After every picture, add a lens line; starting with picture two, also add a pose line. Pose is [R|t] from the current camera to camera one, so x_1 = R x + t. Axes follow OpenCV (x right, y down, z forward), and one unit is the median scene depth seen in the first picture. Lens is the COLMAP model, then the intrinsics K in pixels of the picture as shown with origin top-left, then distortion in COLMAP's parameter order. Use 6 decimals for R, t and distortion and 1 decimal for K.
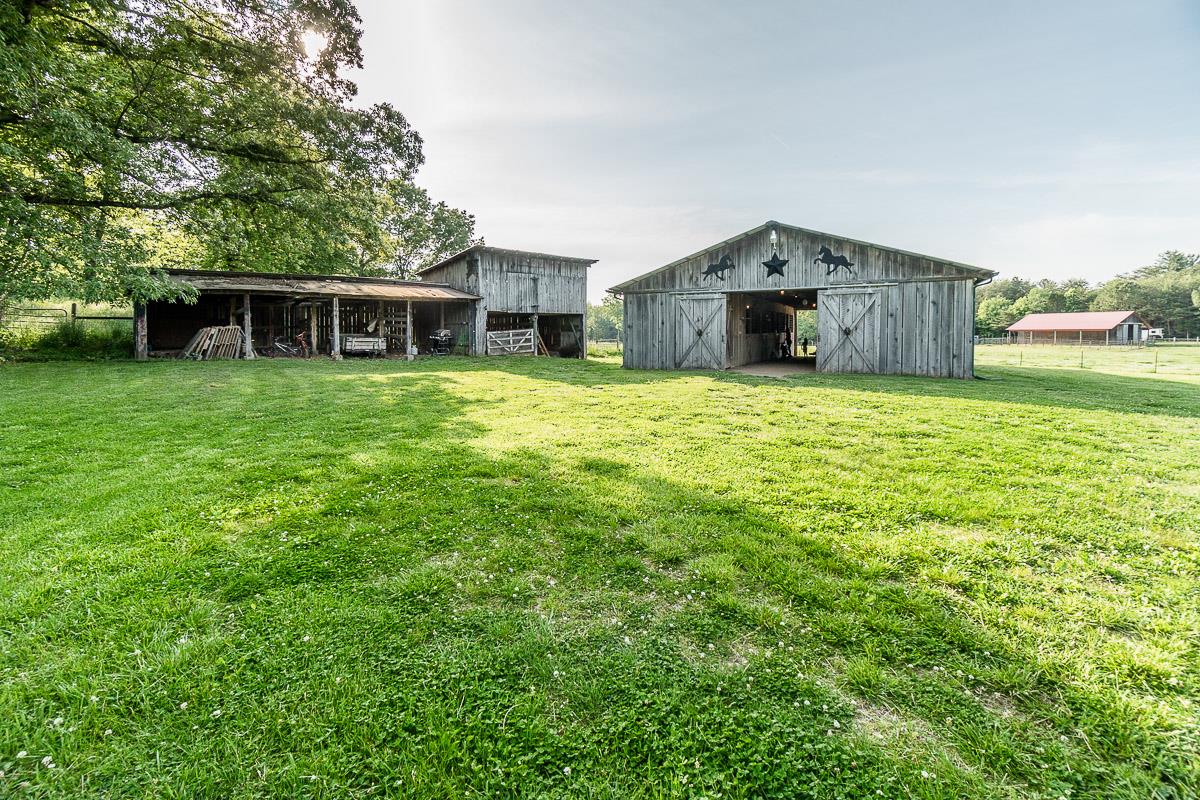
lens RADIAL K [[513.5, 0, 599.3], [0, 513.5, 352.7], [0, 0, 1]] dist [-0.000142, 0.000206]
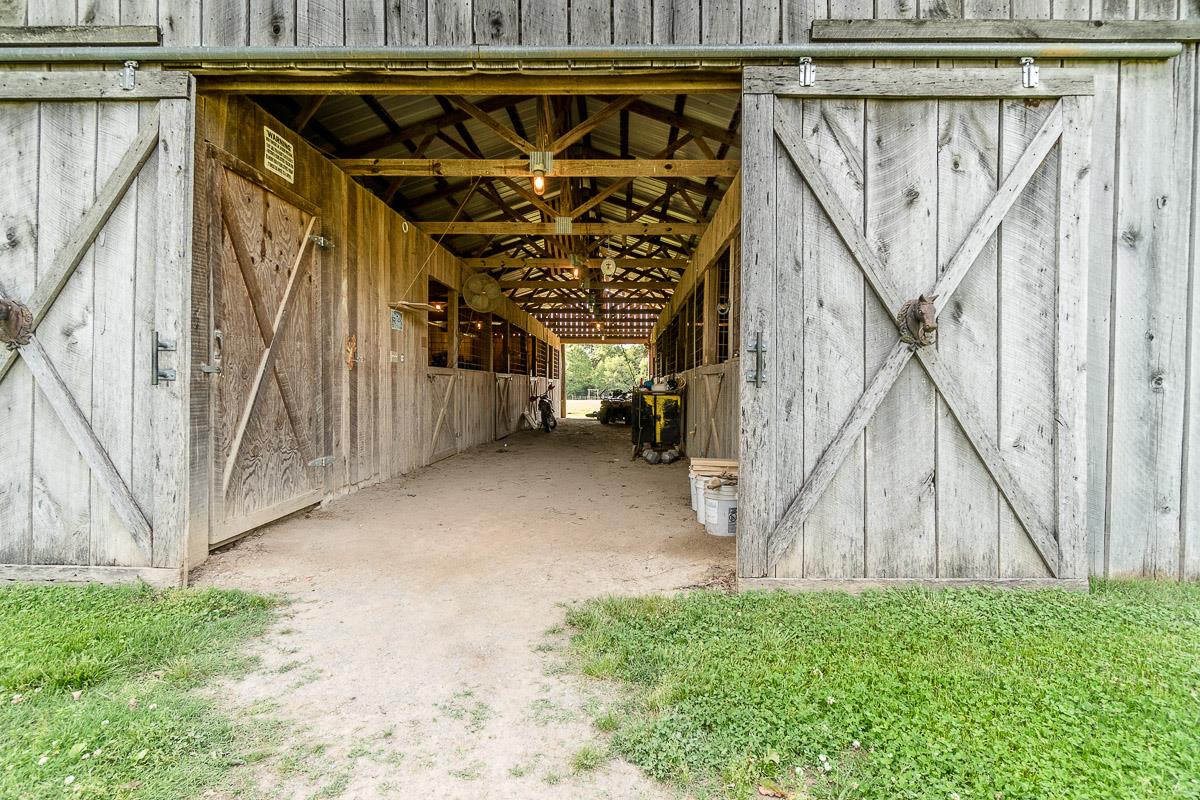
lens RADIAL K [[556.2, 0, 600.0], [0, 556.2, 400.0], [0, 0, 1]] dist [0.000971, 0.000128]
pose [[0.902374, 0.001621, 0.430951, 0.296477], [0.003248, 0.999939, -0.010561, -0.014980], [-0.430942, 0.010929, 0.902313, 0.826412]]
